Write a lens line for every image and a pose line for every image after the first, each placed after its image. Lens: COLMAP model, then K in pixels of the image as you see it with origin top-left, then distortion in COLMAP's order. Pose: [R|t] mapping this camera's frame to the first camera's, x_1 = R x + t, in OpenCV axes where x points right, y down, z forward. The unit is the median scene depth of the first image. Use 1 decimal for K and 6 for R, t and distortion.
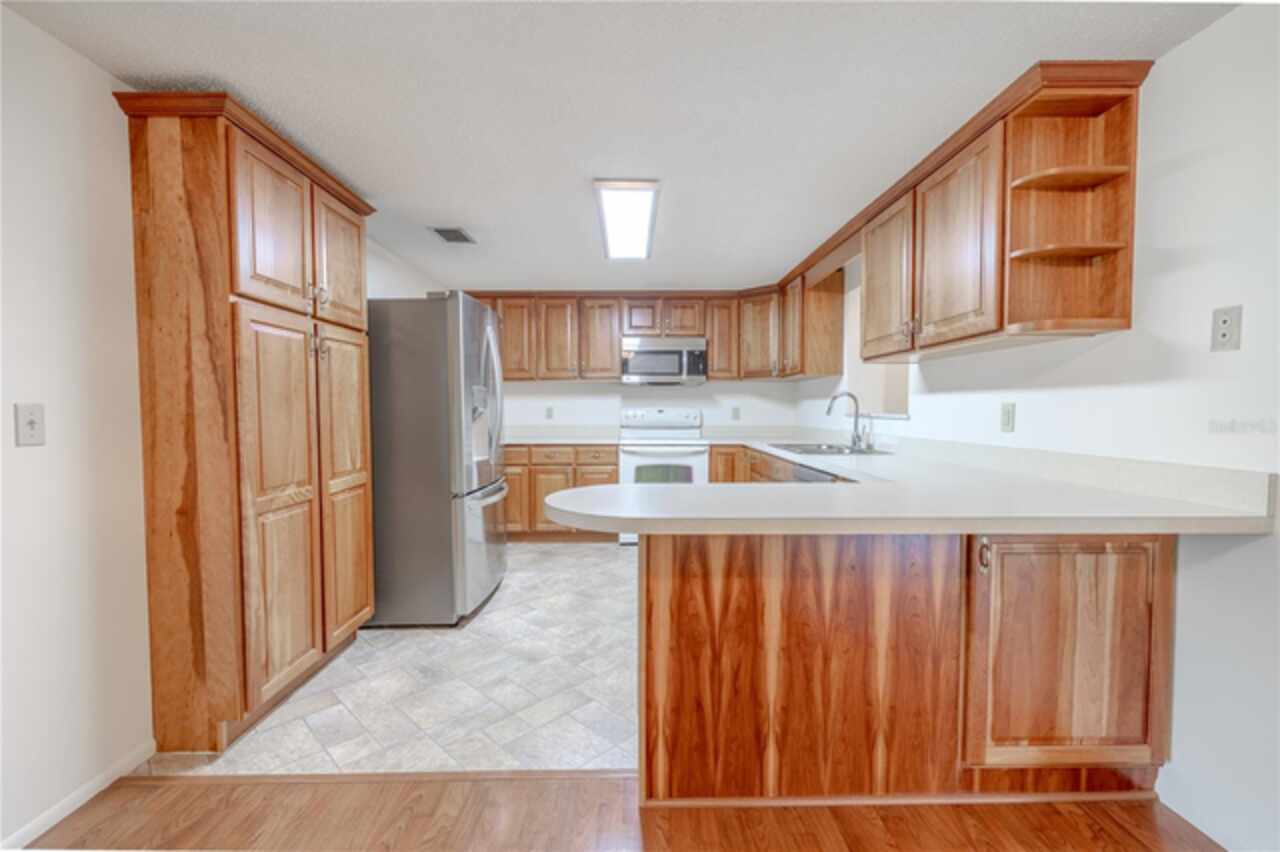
lens RADIAL K [[547.9, 0, 644.0], [0, 547.9, 431.7], [0, 0, 1]] dist [0.001788, 0.000518]
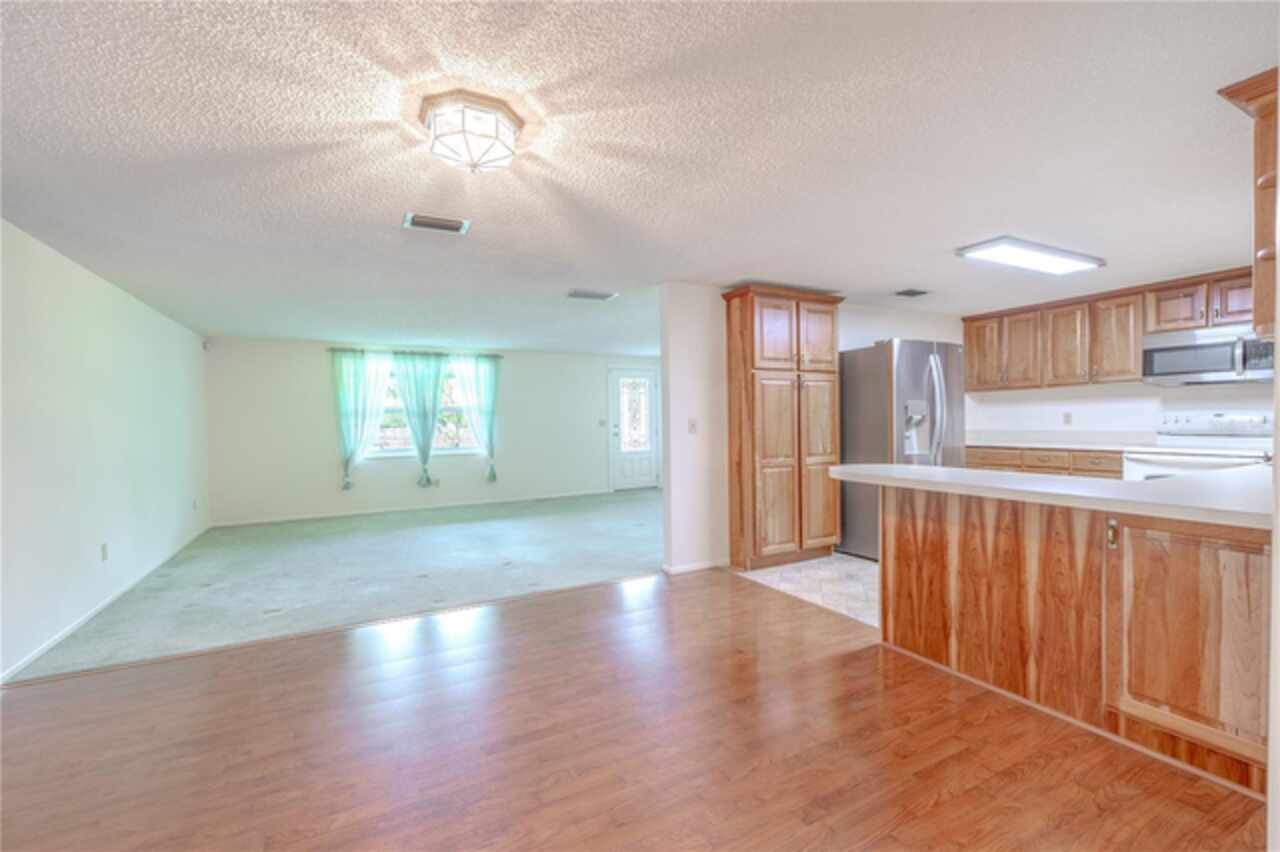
lens RADIAL K [[547.9, 0, 644.0], [0, 547.9, 431.7], [0, 0, 1]] dist [0.001788, 0.000518]
pose [[0.456136, 0.012522, -0.889822, 0.820614], [-0.021633, 0.999762, 0.002979, 0.009266], [0.889647, 0.017891, 0.456298, -0.334117]]
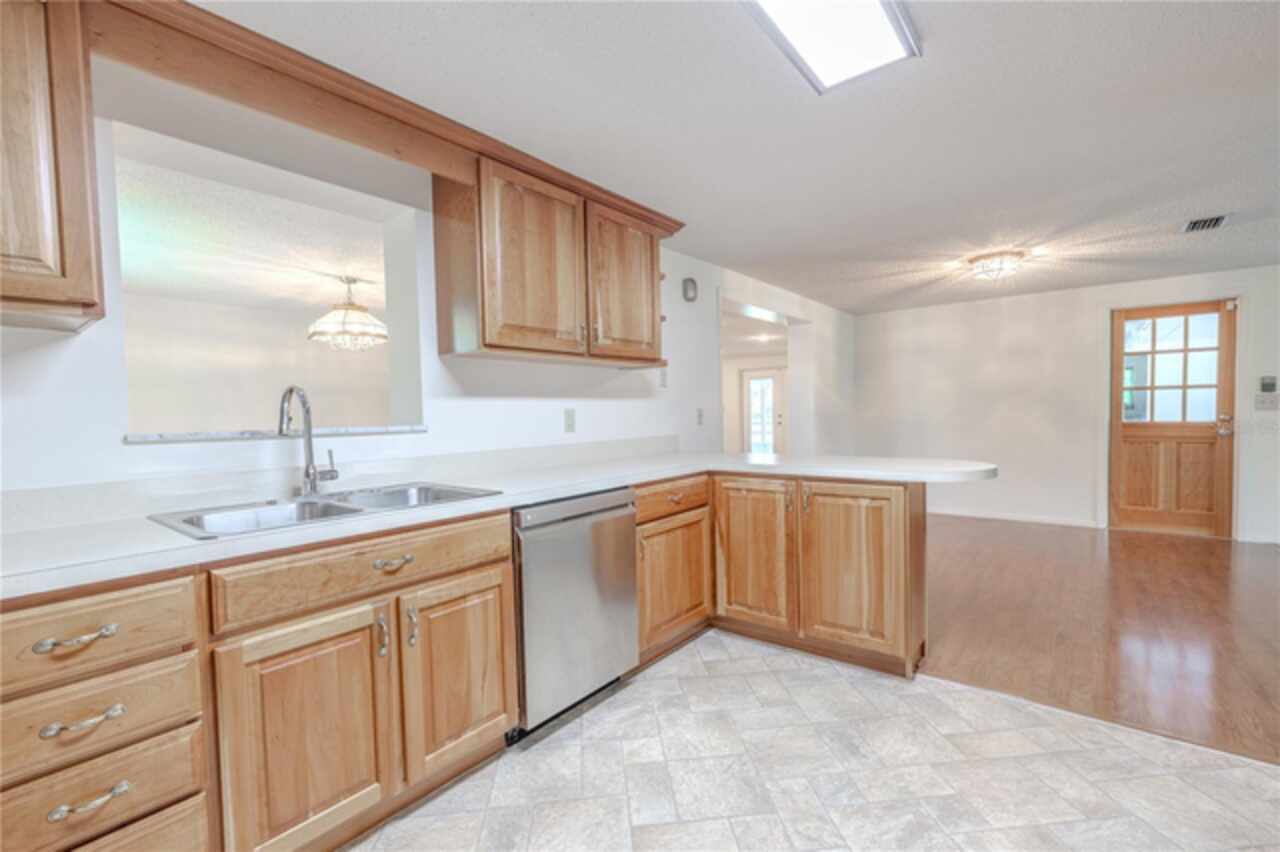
lens RADIAL K [[554.7, 0, 643.7], [0, 554.7, 431.3], [0, 0, 1]] dist [0.000006, -0.000068]
pose [[-0.764052, -0.005437, 0.645132, -0.276218], [0.051298, 0.996287, 0.069150, -0.077635], [-0.643113, 0.085928, -0.760935, 1.813356]]
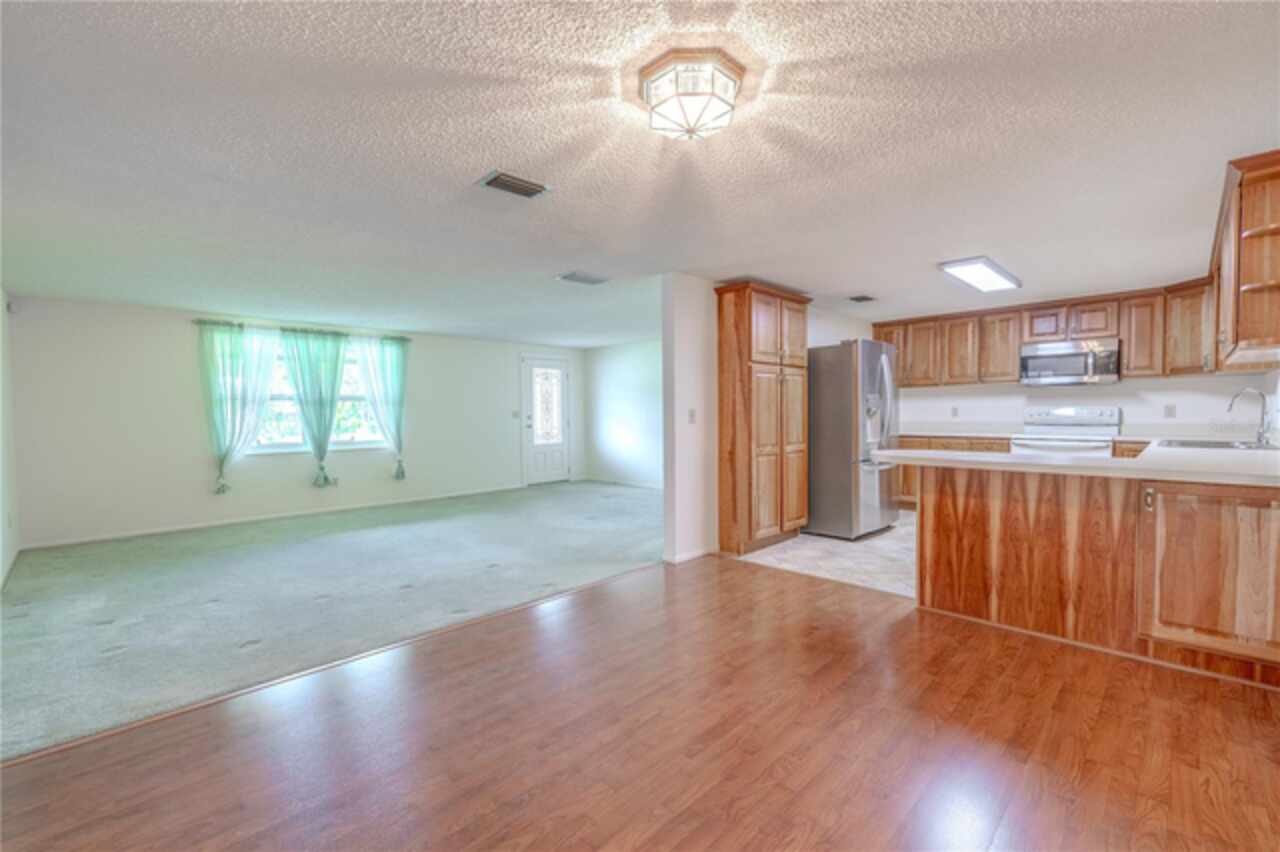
lens RADIAL K [[548.4, 0, 641.1], [0, 548.4, 431.1], [0, 0, 1]] dist [0.000376, 0.000362]
pose [[0.692850, 0.019632, -0.720814, 0.492637], [-0.020794, 0.999758, 0.007242, 0.032184], [0.720782, 0.009971, 0.693090, -0.754521]]
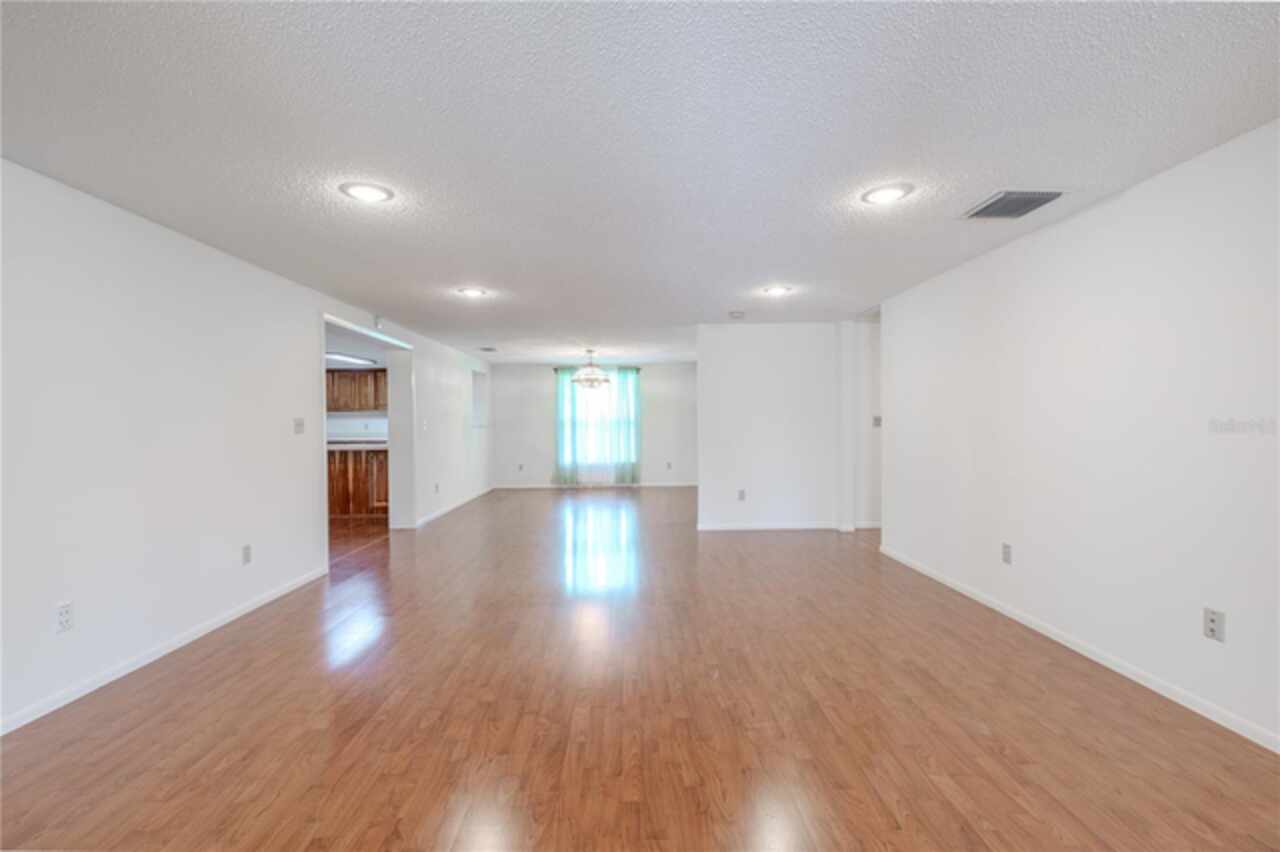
lens RADIAL K [[547.9, 0, 644.0], [0, 547.9, 431.7], [0, 0, 1]] dist [0.001788, 0.000518]
pose [[0.999921, -0.007158, 0.010331, 1.844463], [0.007397, 0.999702, -0.023264, 0.088329], [-0.010162, 0.023339, 0.999676, -2.286666]]
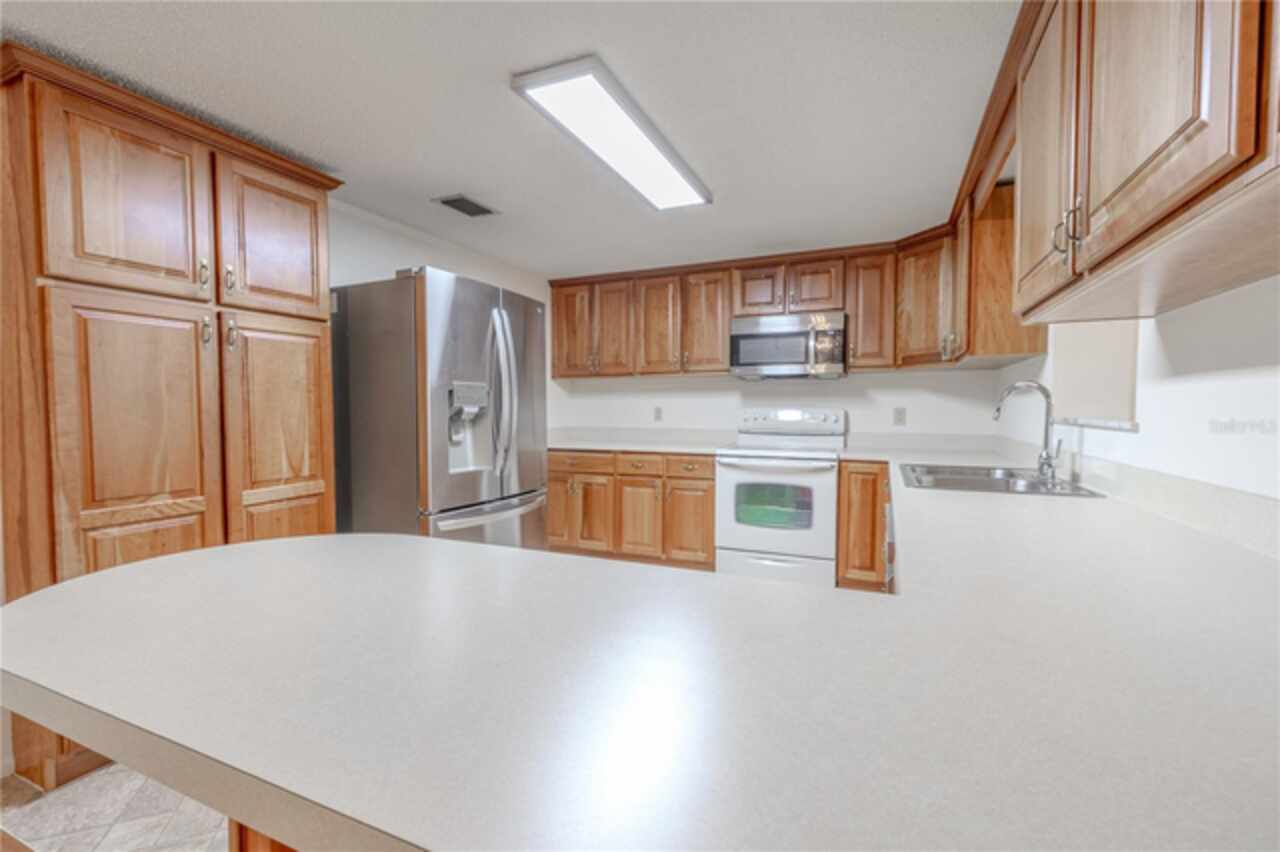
lens RADIAL K [[554.7, 0, 643.7], [0, 554.7, 431.3], [0, 0, 1]] dist [0.000006, -0.000068]
pose [[0.907571, 0.018447, -0.419493, 0.378012], [-0.019213, 0.999813, 0.002400, -0.019279], [0.419458, 0.005882, 0.907756, 0.459142]]
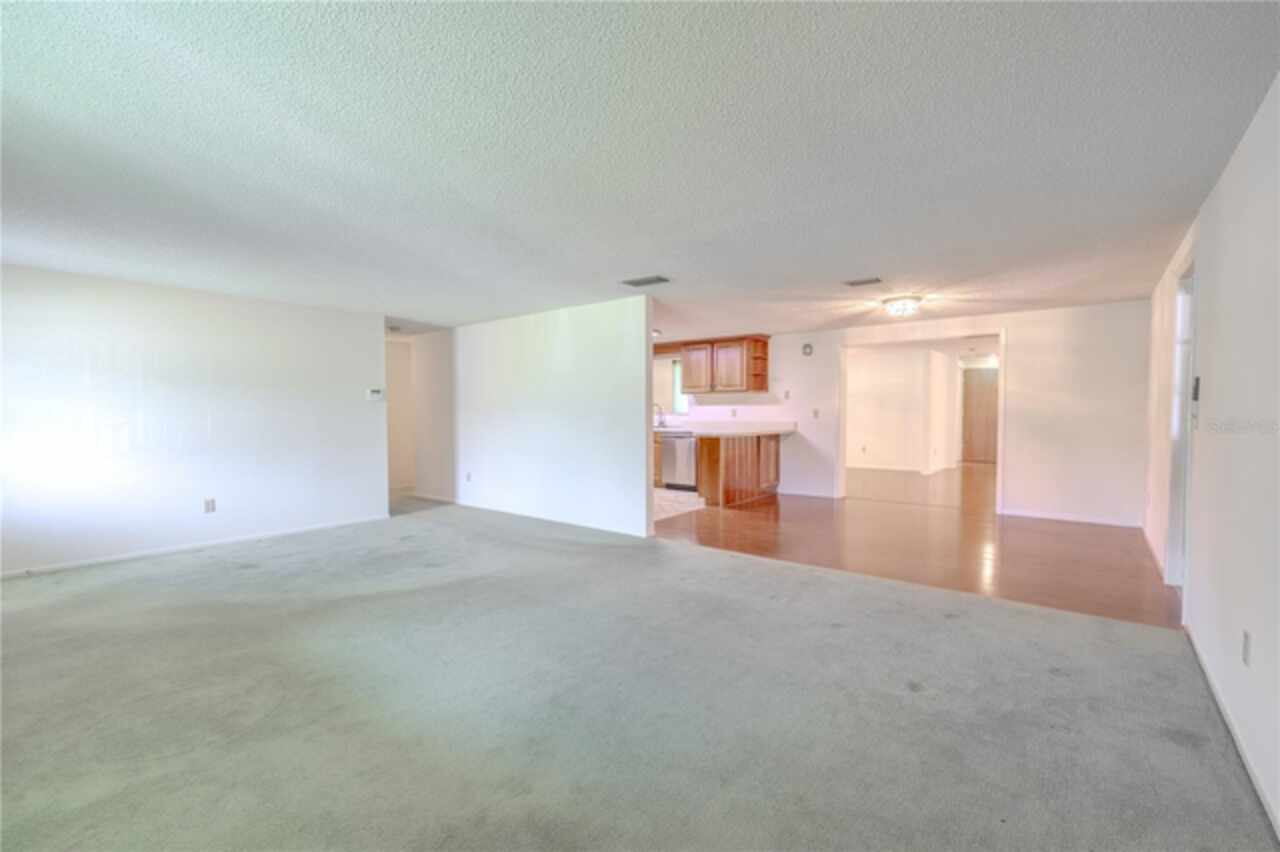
lens RADIAL K [[547.9, 0, 644.0], [0, 547.9, 431.7], [0, 0, 1]] dist [0.001788, 0.000518]
pose [[0.638987, -0.032434, 0.768534, -2.371974], [0.034191, 0.999321, 0.013746, 0.026374], [-0.768457, 0.017493, 0.639662, -0.795655]]
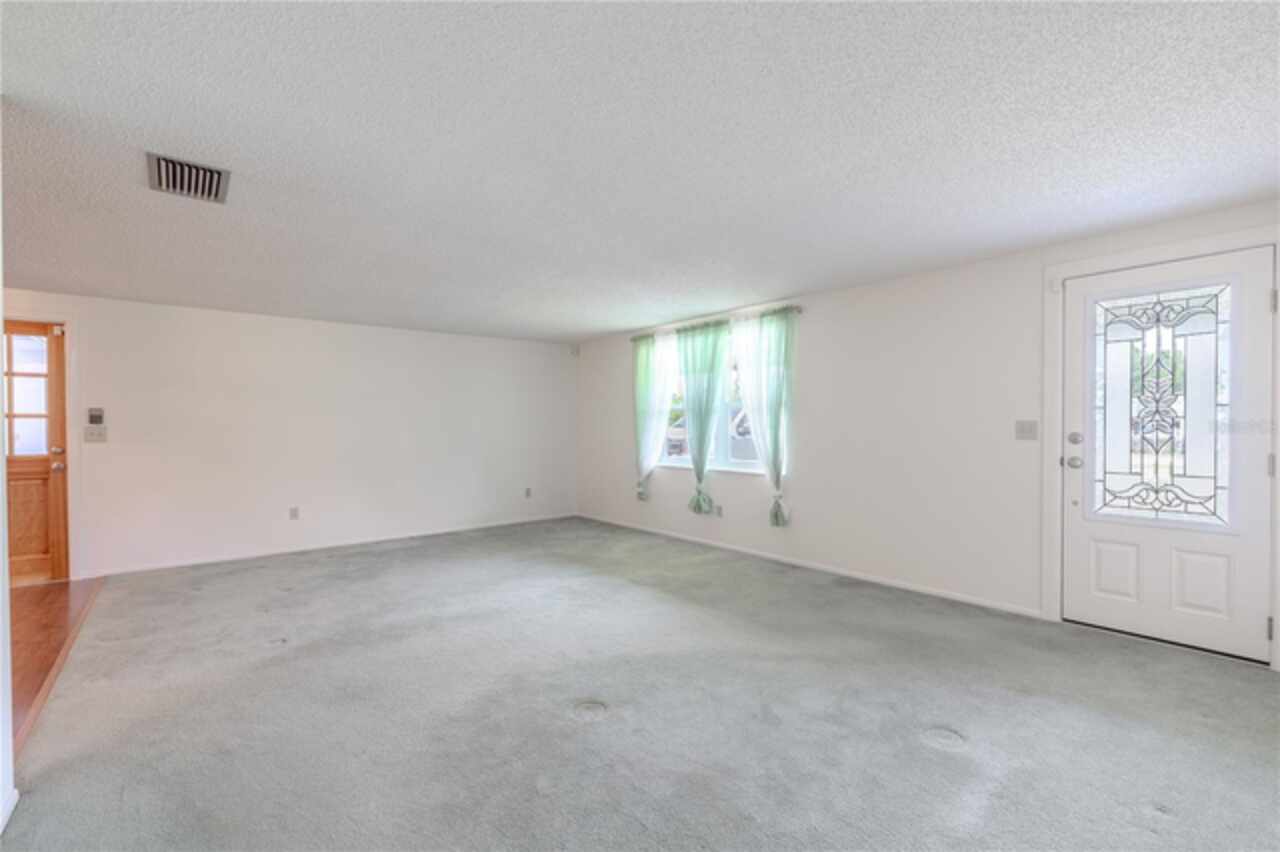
lens RADIAL K [[554.7, 0, 643.7], [0, 554.7, 431.3], [0, 0, 1]] dist [0.000006, -0.000068]
pose [[-0.784416, 0.012446, -0.620110, -0.970831], [-0.021682, 0.998637, 0.047470, -0.075632], [0.619856, 0.050681, -0.783078, 1.609361]]
